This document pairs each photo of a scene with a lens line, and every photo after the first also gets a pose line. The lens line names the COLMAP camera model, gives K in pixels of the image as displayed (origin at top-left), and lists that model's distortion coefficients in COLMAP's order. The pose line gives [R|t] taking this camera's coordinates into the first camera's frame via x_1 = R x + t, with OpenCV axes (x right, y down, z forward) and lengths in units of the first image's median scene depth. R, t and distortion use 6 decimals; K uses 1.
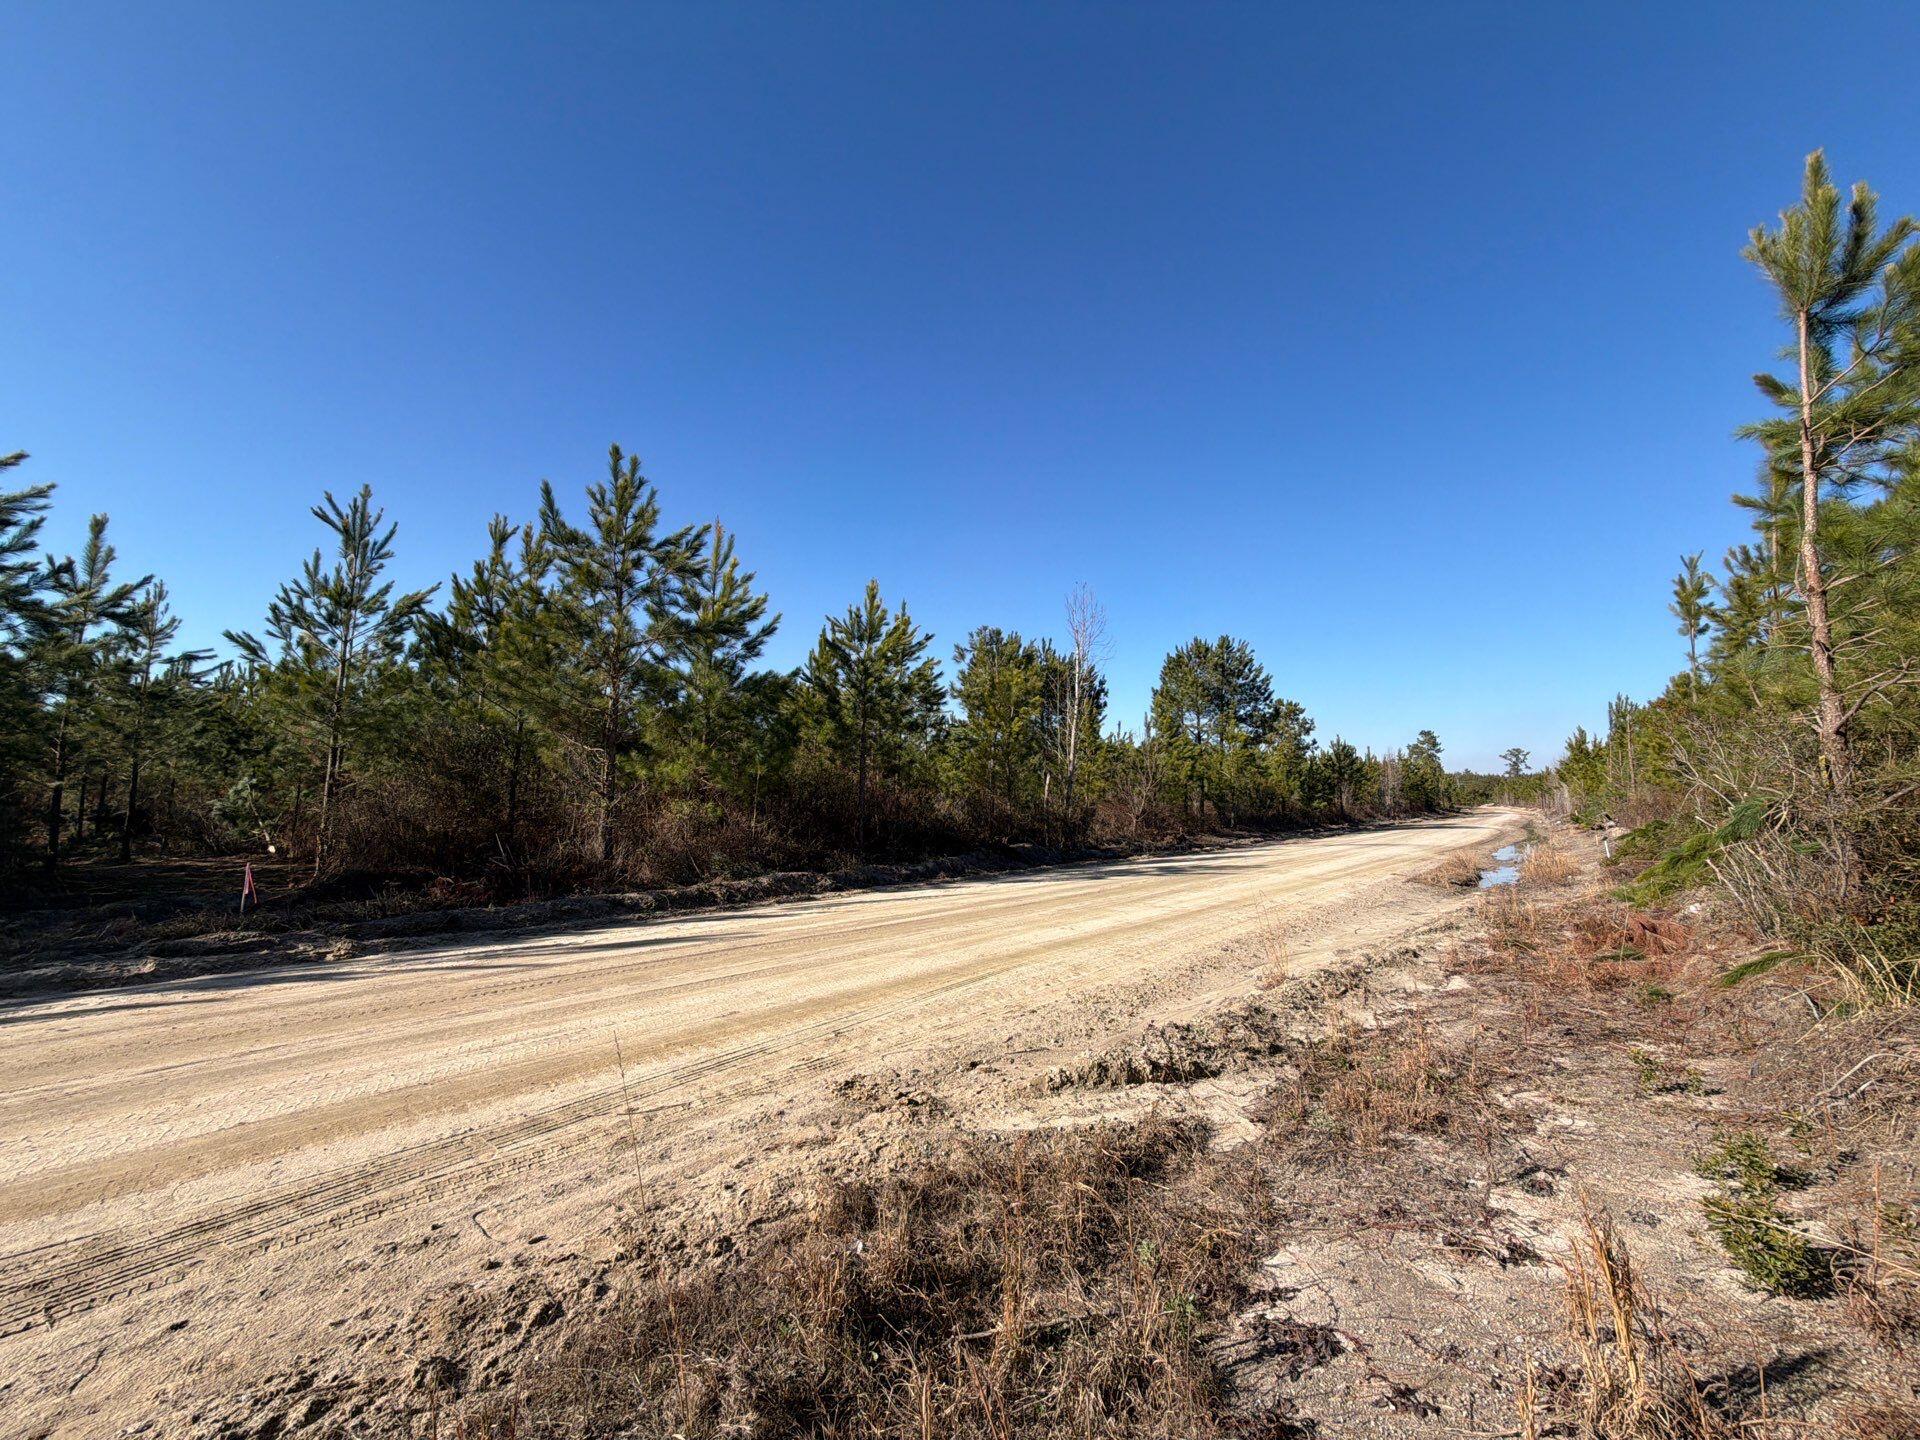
lens RADIAL K [[768.8, 0, 952.0], [0, 768.8, 718.9], [0, 0, 1]] dist [-0.002545, -0.000398]
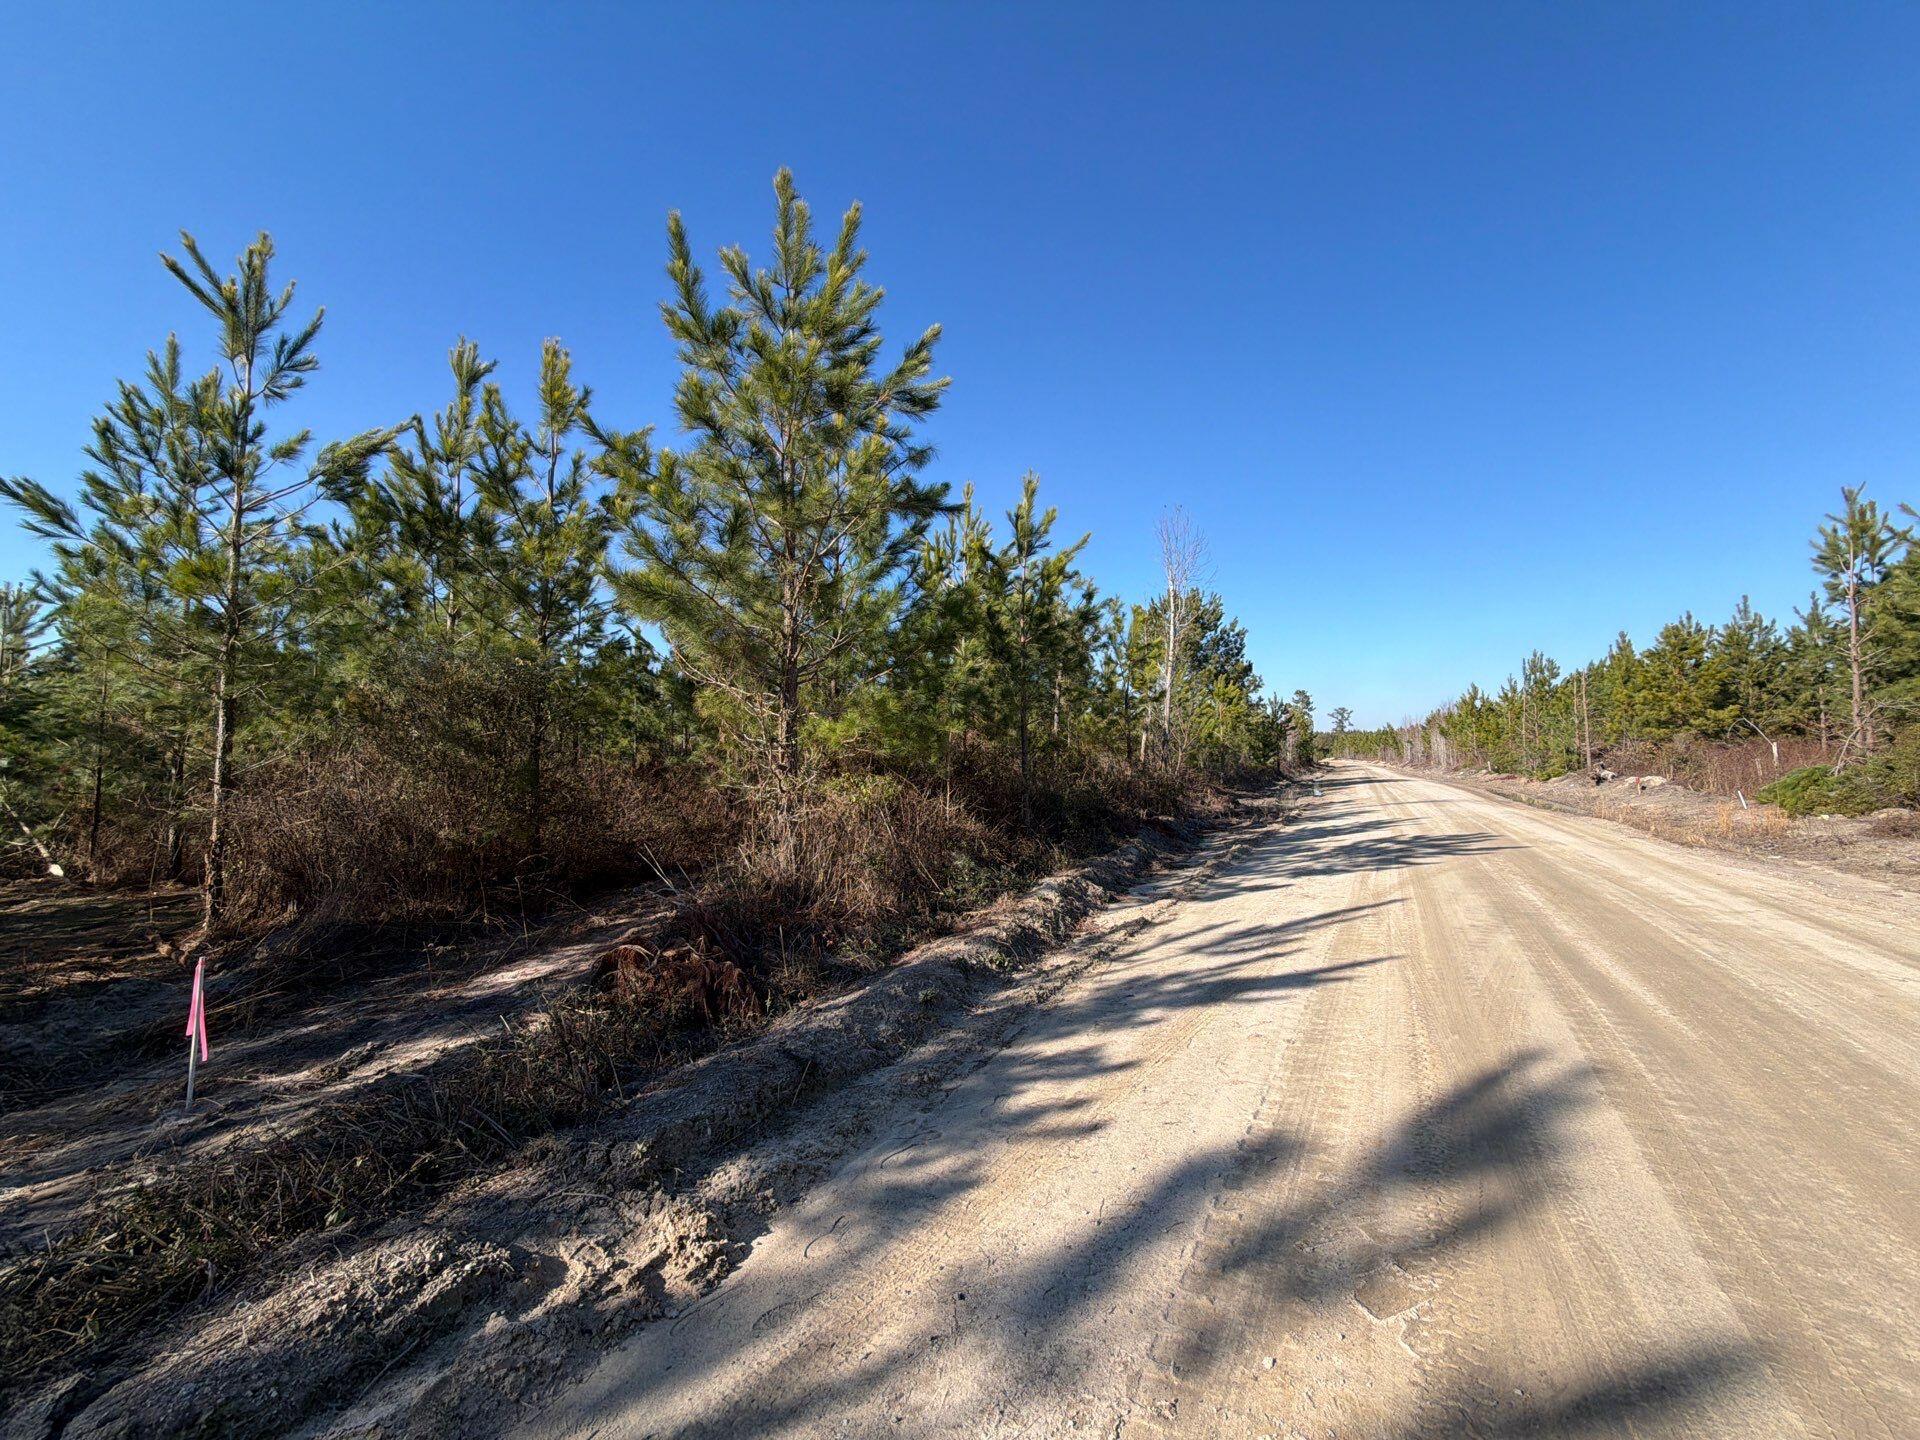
lens RADIAL K [[765.2, 0, 960.0], [0, 765.2, 720.0], [0, 0, 1]] dist [-0.000751, 0.000055]
pose [[0.981348, -0.014928, 0.191659, -0.262950], [0.006195, 0.998918, 0.046088, 0.021022], [-0.192140, -0.044041, 0.980379, 0.235493]]
